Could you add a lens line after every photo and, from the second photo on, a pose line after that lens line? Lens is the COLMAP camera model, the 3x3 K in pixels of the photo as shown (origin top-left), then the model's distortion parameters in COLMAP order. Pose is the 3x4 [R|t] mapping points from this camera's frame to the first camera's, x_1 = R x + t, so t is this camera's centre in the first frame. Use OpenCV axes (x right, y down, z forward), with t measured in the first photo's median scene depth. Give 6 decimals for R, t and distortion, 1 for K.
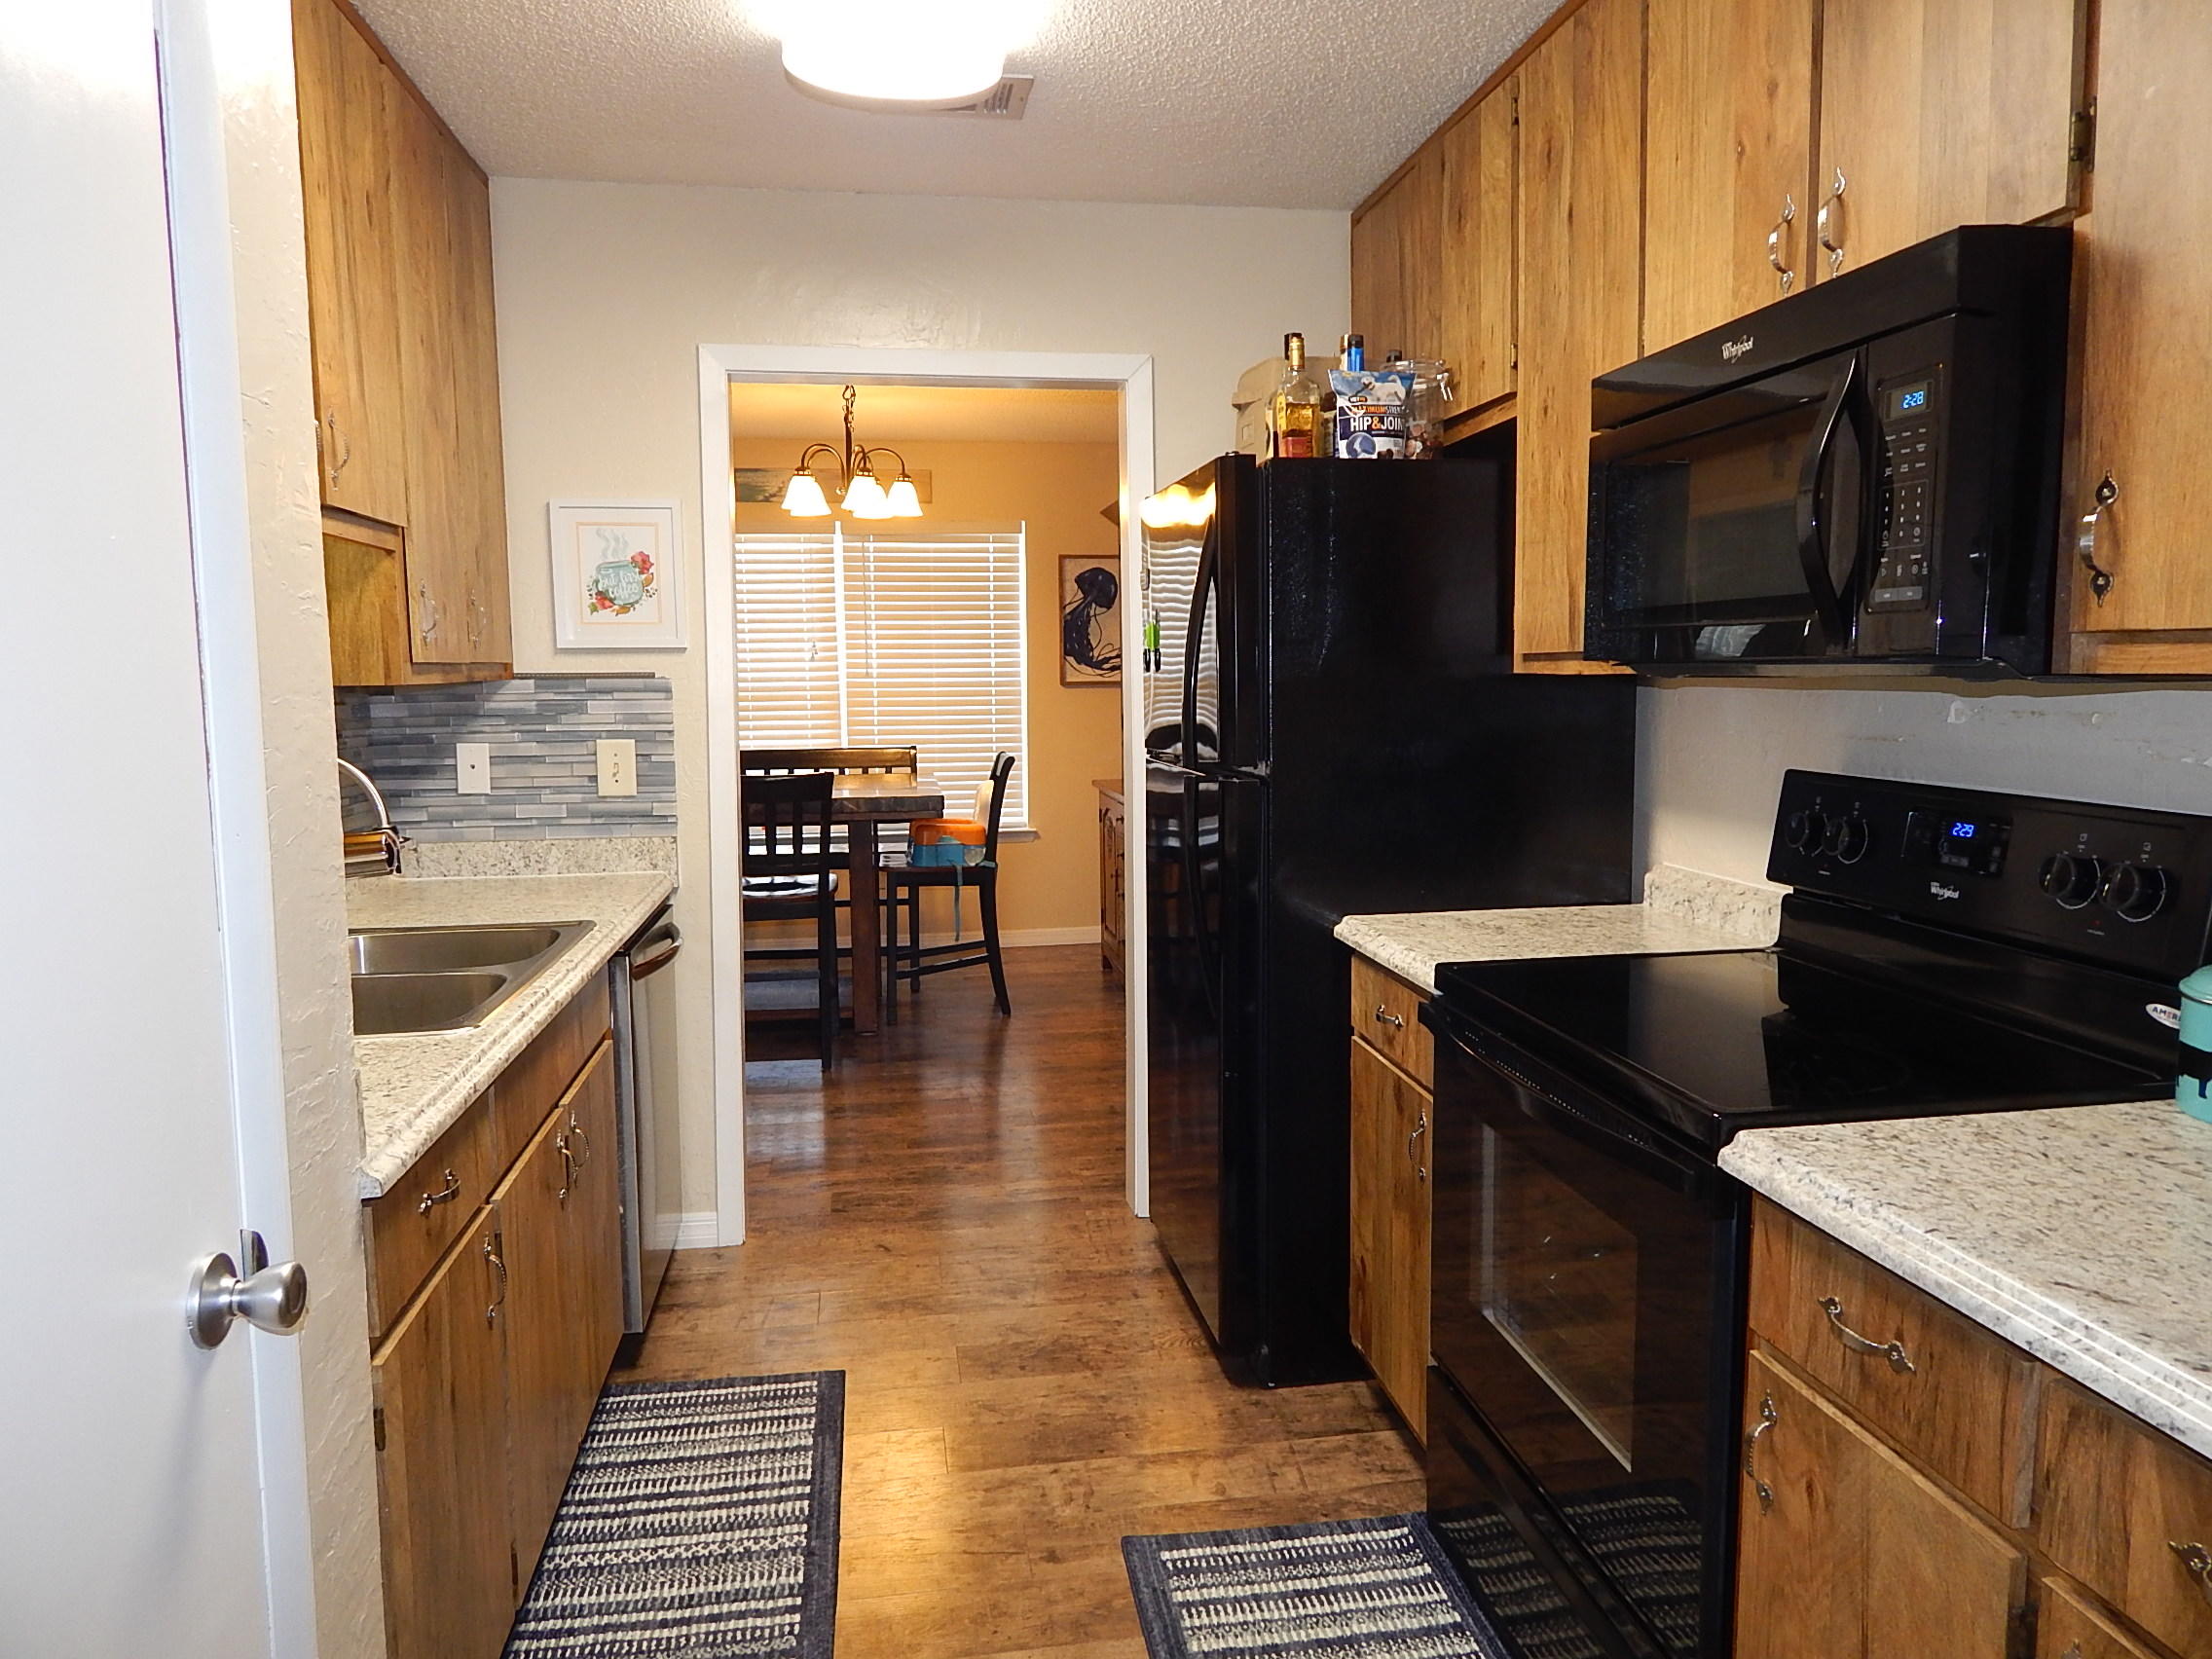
lens RADIAL K [[1490.7, 0, 1106.0], [0, 1490.7, 829.5], [0, 0, 1]] dist [0.003712, -0.003676]
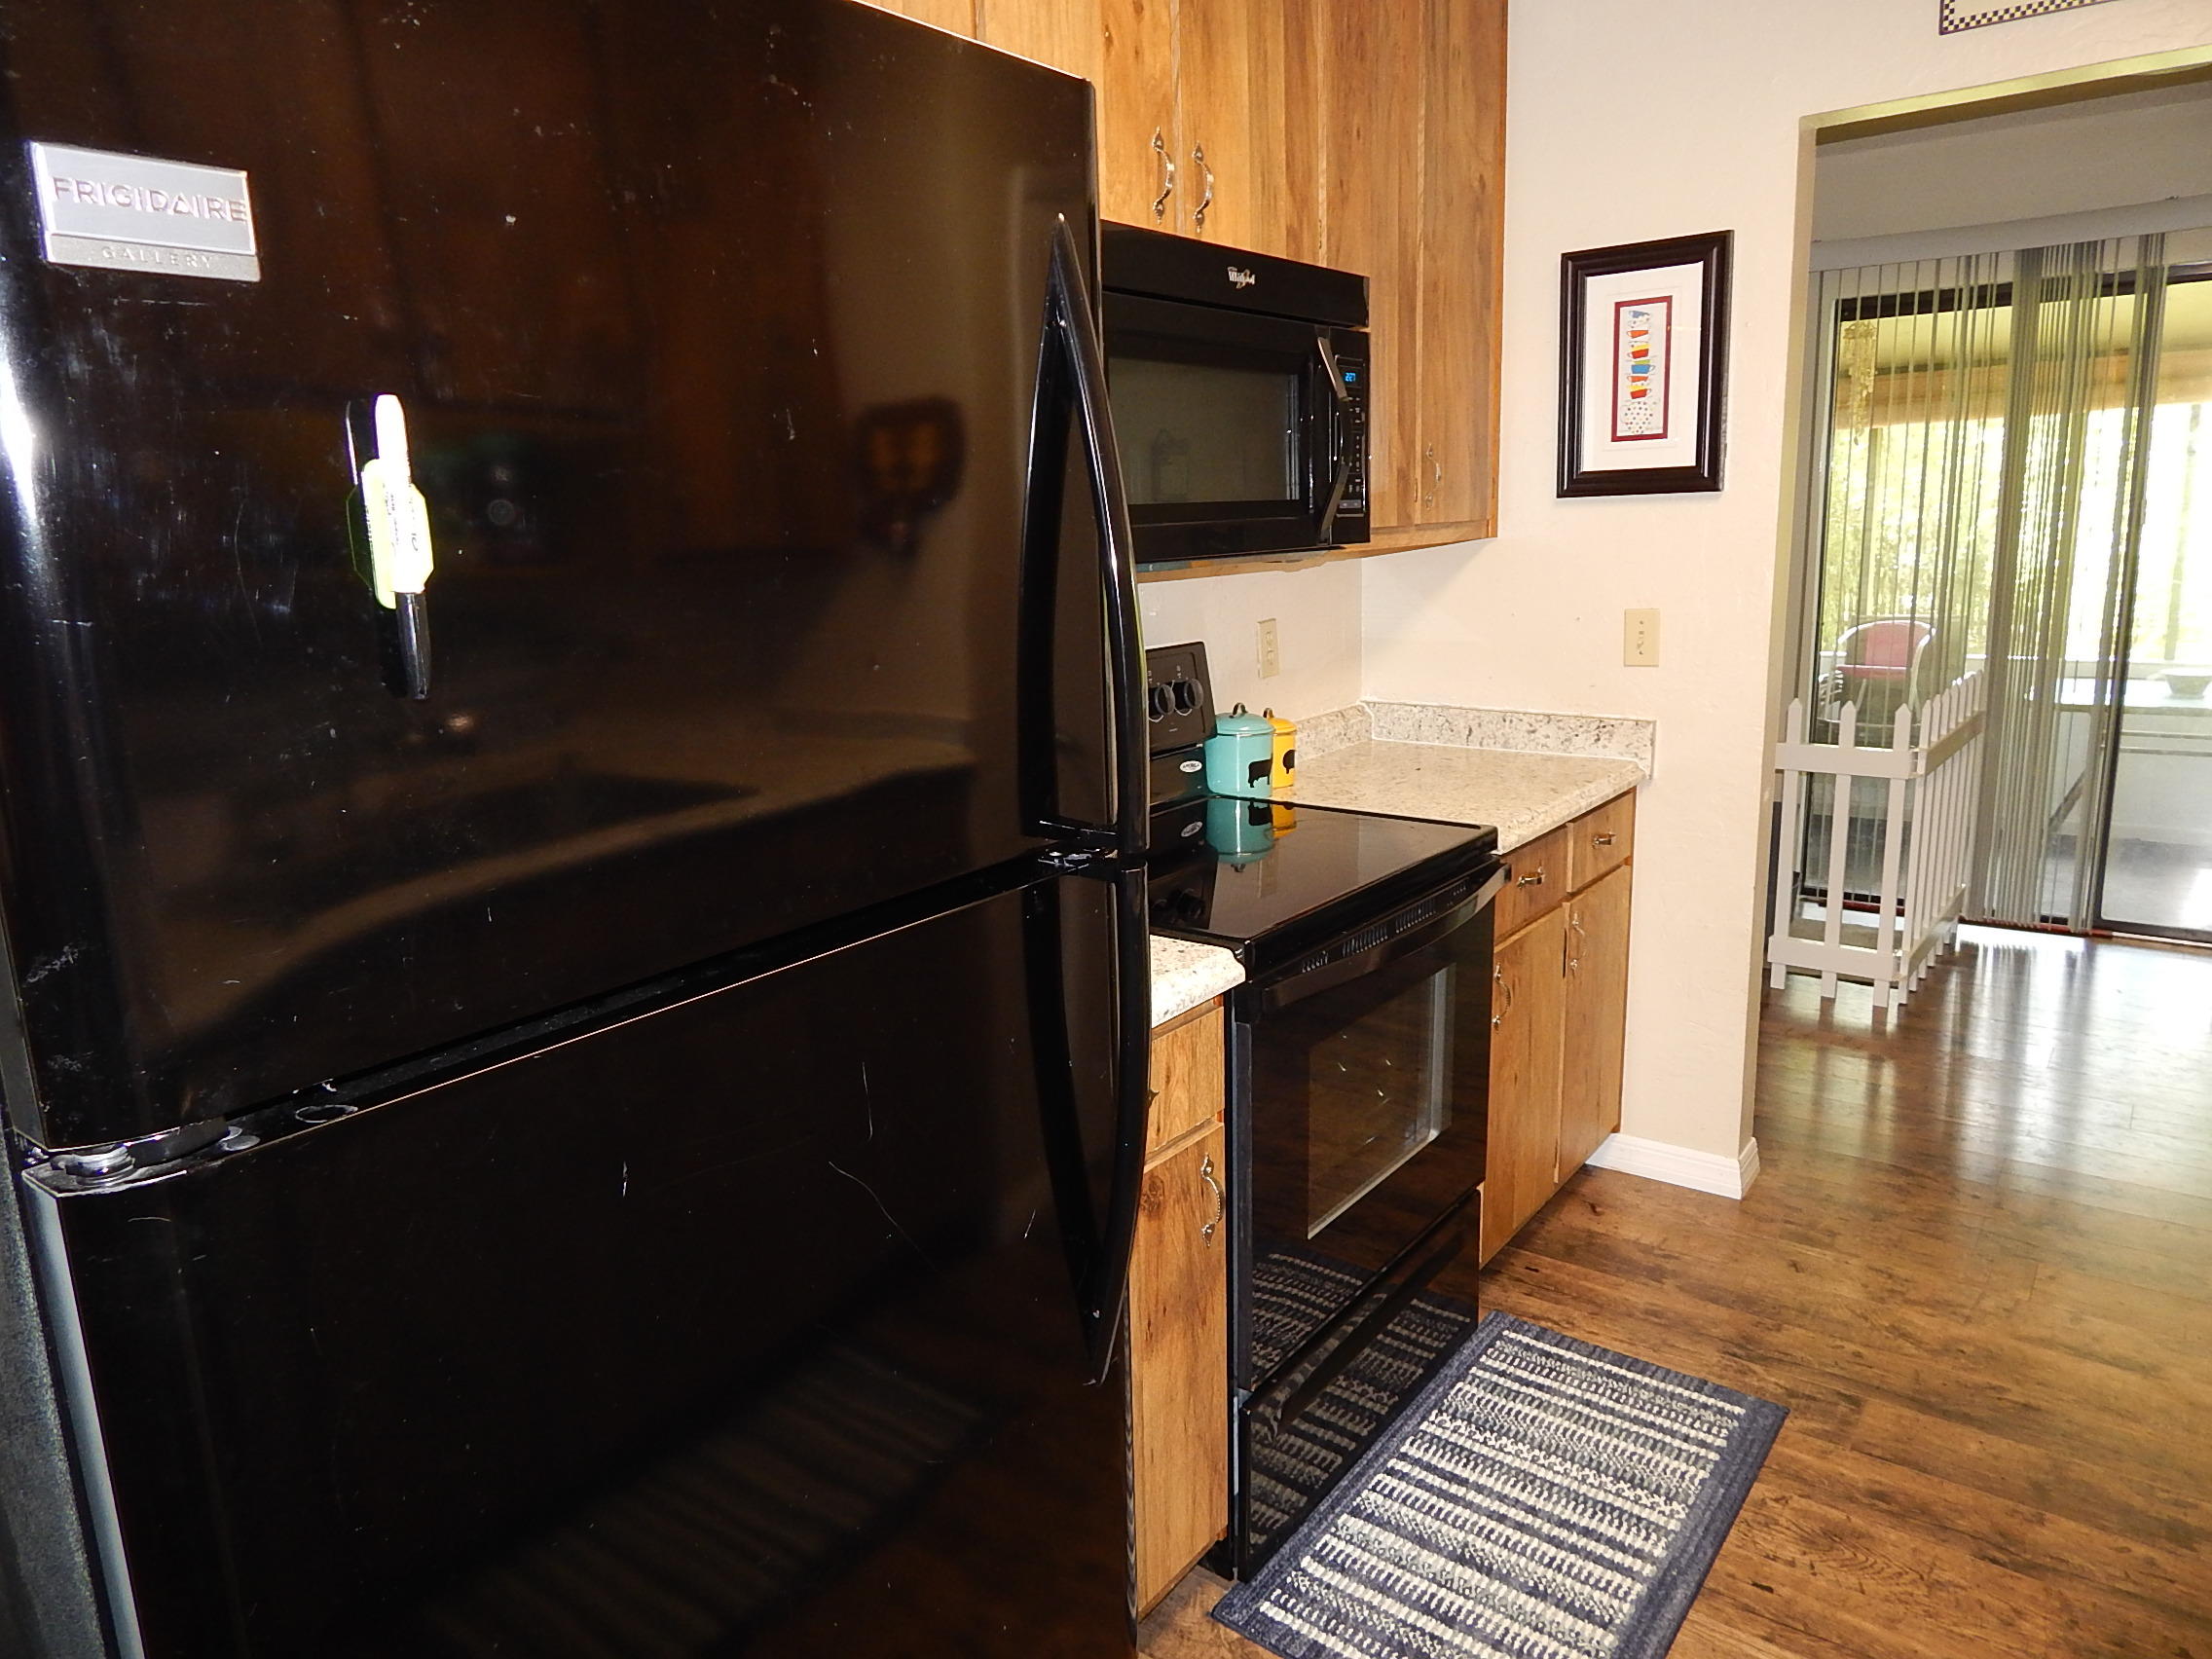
lens RADIAL K [[1456.5, 0, 1105.6], [0, 1456.5, 824.4], [0, 0, 1]] dist [-0.002687, -0.000365]
pose [[-0.691397, -0.123272, 0.711881, -0.330099], [0.116429, 0.953446, 0.278181, -0.235321], [-0.713032, 0.275217, -0.644857, 1.821341]]
